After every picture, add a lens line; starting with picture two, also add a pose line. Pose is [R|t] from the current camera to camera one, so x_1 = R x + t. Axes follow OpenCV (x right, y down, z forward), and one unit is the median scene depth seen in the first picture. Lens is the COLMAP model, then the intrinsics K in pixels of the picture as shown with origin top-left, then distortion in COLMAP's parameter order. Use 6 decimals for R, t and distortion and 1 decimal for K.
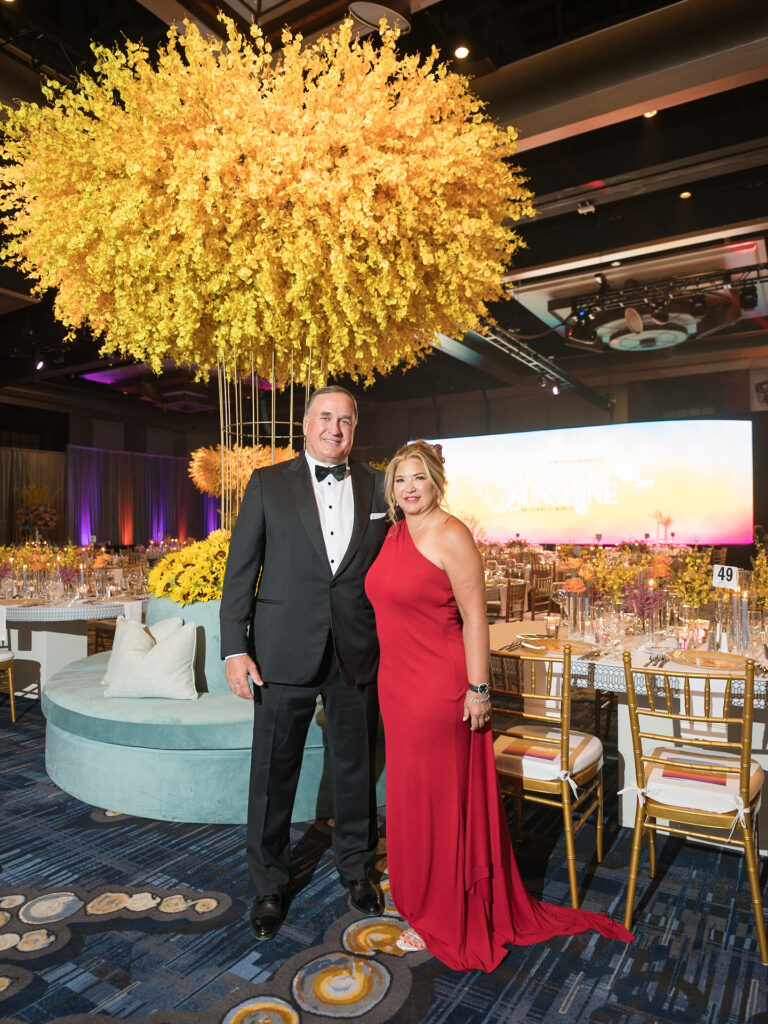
lens RADIAL K [[693.0, 0, 383.9], [0, 693.0, 515.0], [0, 0, 1]] dist [-0.005995, -0.001217]
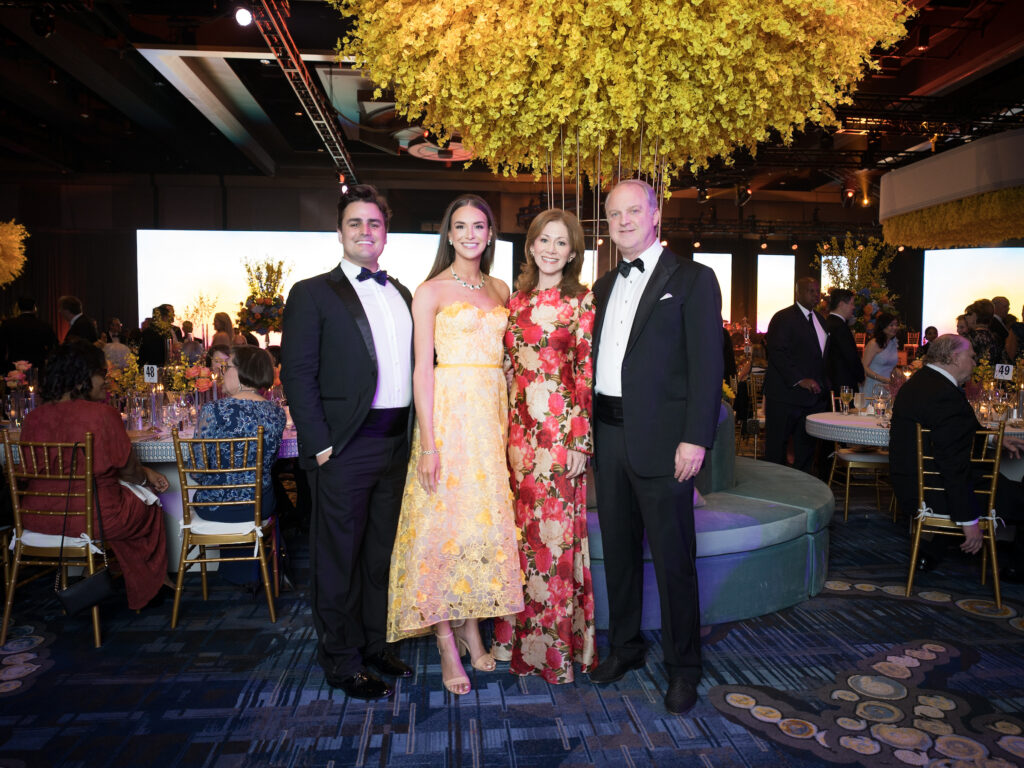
lens RADIAL K [[731.2, 0, 513.3], [0, 731.2, 384.7], [0, 0, 1]] dist [-0.007871, -0.004580]
pose [[0.785865, -0.040767, 0.617053, -1.496362], [-0.013401, 0.996468, 0.082902, -0.002636], [-0.618253, -0.073419, 0.782542, 0.439661]]
